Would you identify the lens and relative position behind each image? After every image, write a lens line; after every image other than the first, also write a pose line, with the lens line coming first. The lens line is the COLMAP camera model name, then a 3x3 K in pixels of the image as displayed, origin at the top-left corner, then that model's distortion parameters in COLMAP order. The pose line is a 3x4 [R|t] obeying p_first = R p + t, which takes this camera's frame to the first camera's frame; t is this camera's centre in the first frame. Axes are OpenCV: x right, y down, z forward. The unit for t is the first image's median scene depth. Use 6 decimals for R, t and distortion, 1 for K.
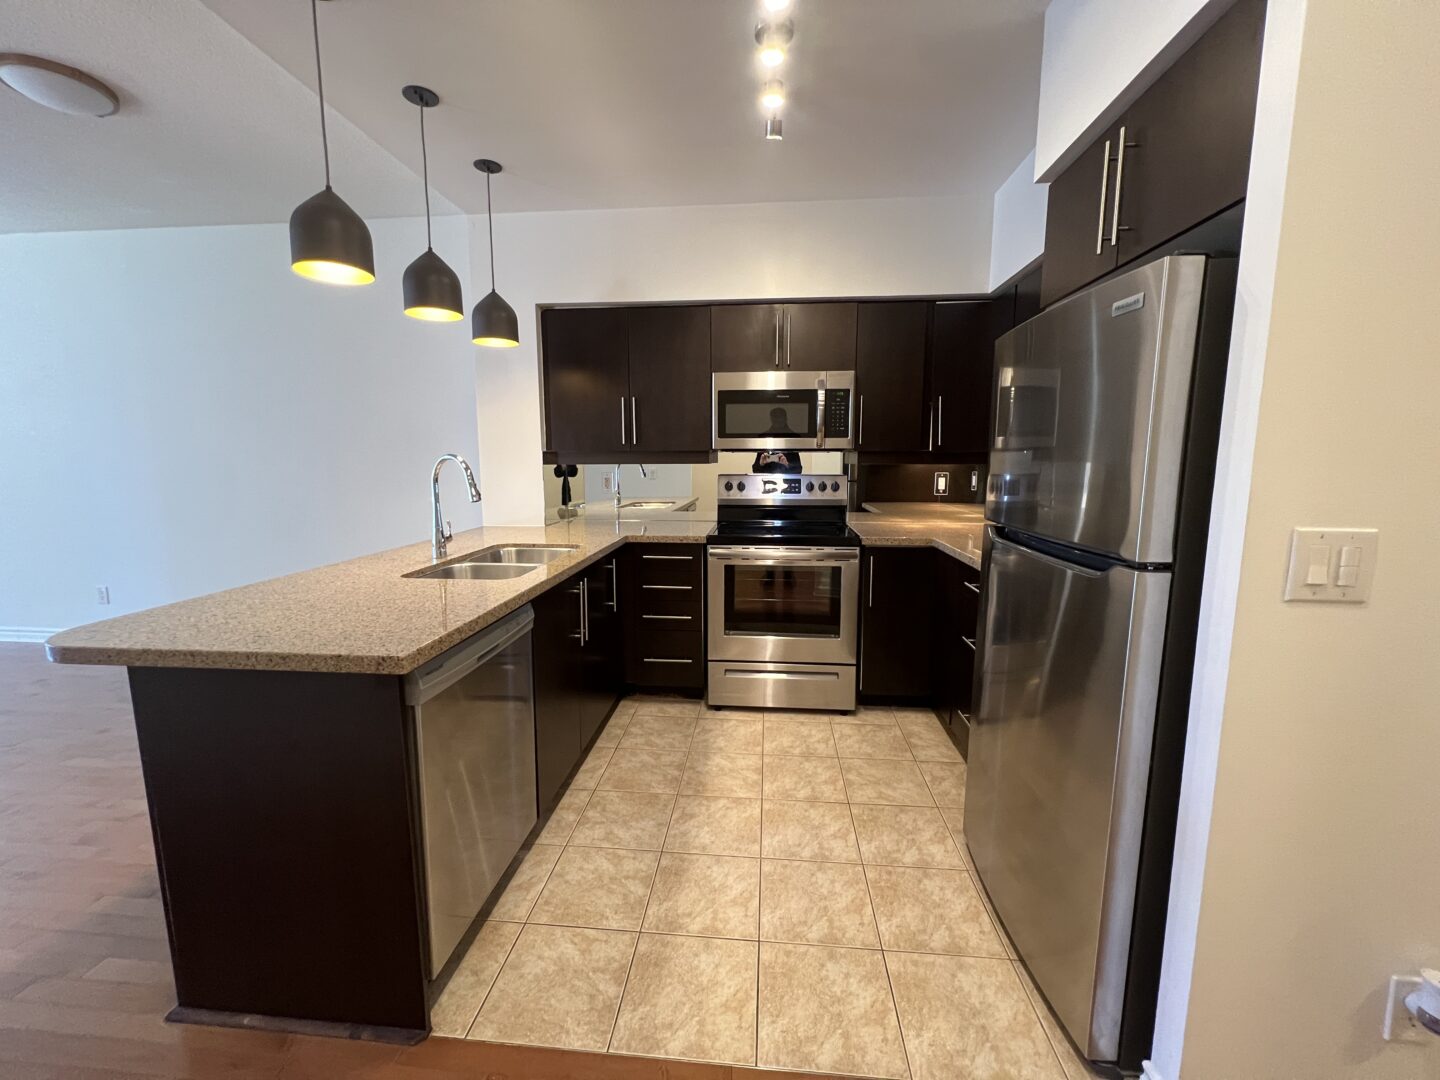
lens RADIAL K [[573.8, 0, 717.6], [0, 573.8, 534.4], [0, 0, 1]] dist [-0.002952, 0.000299]
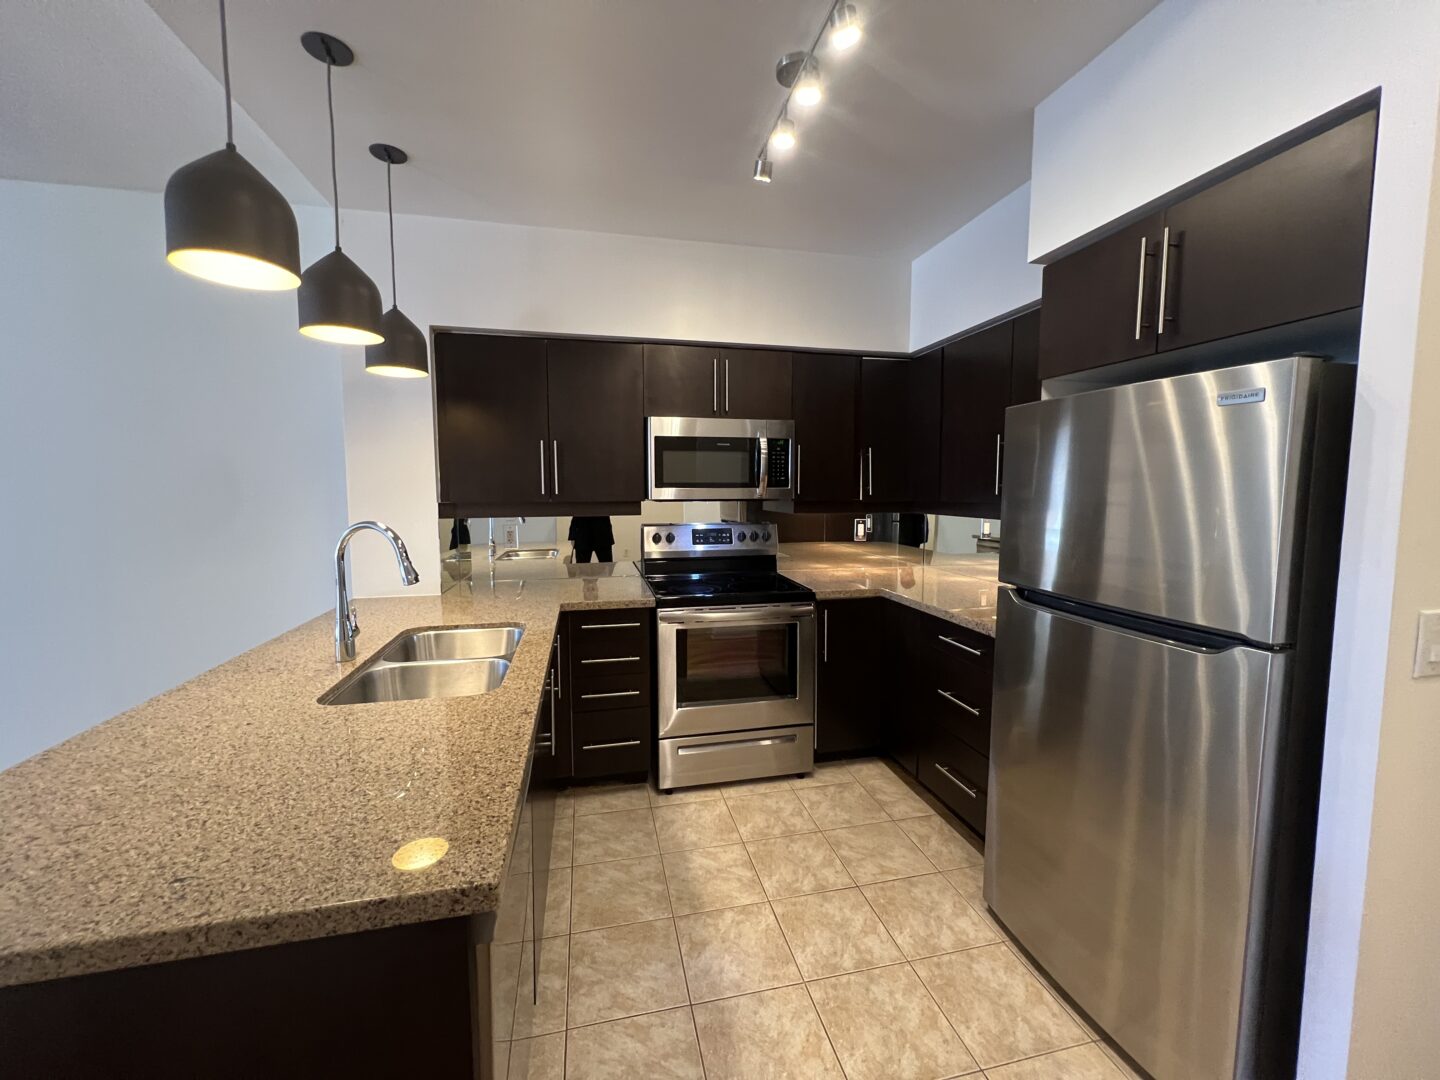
lens RADIAL K [[573.8, 0, 717.6], [0, 573.8, 534.4], [0, 0, 1]] dist [-0.002952, 0.000299]
pose [[0.951751, -0.025011, 0.305849, -0.215602], [0.040280, 0.998232, -0.043713, -0.058690], [-0.304215, 0.053923, 0.951076, 0.127774]]
